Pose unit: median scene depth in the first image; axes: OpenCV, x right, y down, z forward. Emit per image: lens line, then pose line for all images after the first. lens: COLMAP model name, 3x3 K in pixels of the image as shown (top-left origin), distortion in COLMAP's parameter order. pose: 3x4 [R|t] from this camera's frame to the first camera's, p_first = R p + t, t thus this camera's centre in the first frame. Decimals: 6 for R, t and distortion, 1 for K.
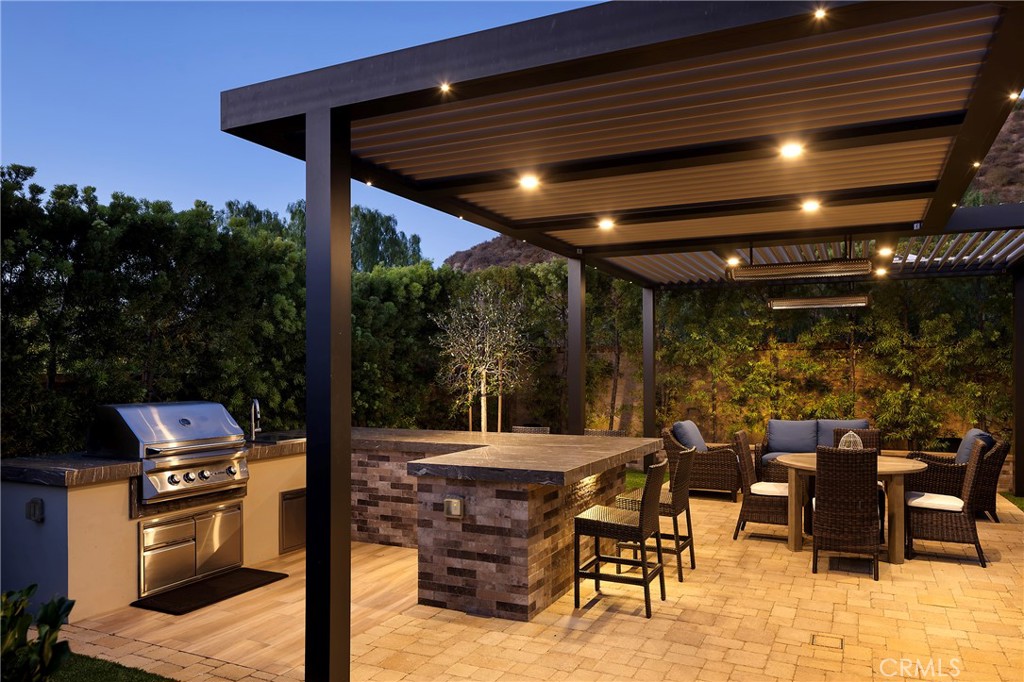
lens RADIAL K [[719.3, 0, 512.6], [0, 719.3, 349.3], [0, 0, 1]] dist [-0.005290, -0.002921]
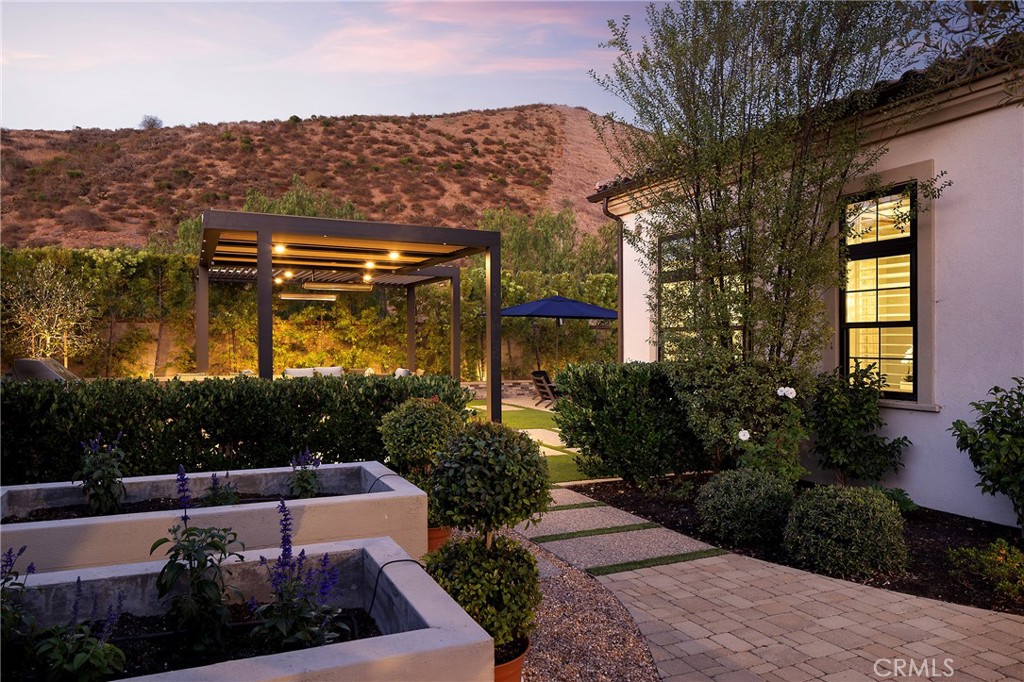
lens RADIAL K [[719.3, 0, 511.0], [0, 719.3, 338.8], [0, 0, 1]] dist [-0.005290, -0.002921]
pose [[0.625645, 0.001595, 0.780107, -0.545435], [-0.031004, 0.999259, 0.022822, -0.020002], [-0.779492, -0.038465, 0.625230, -0.371185]]
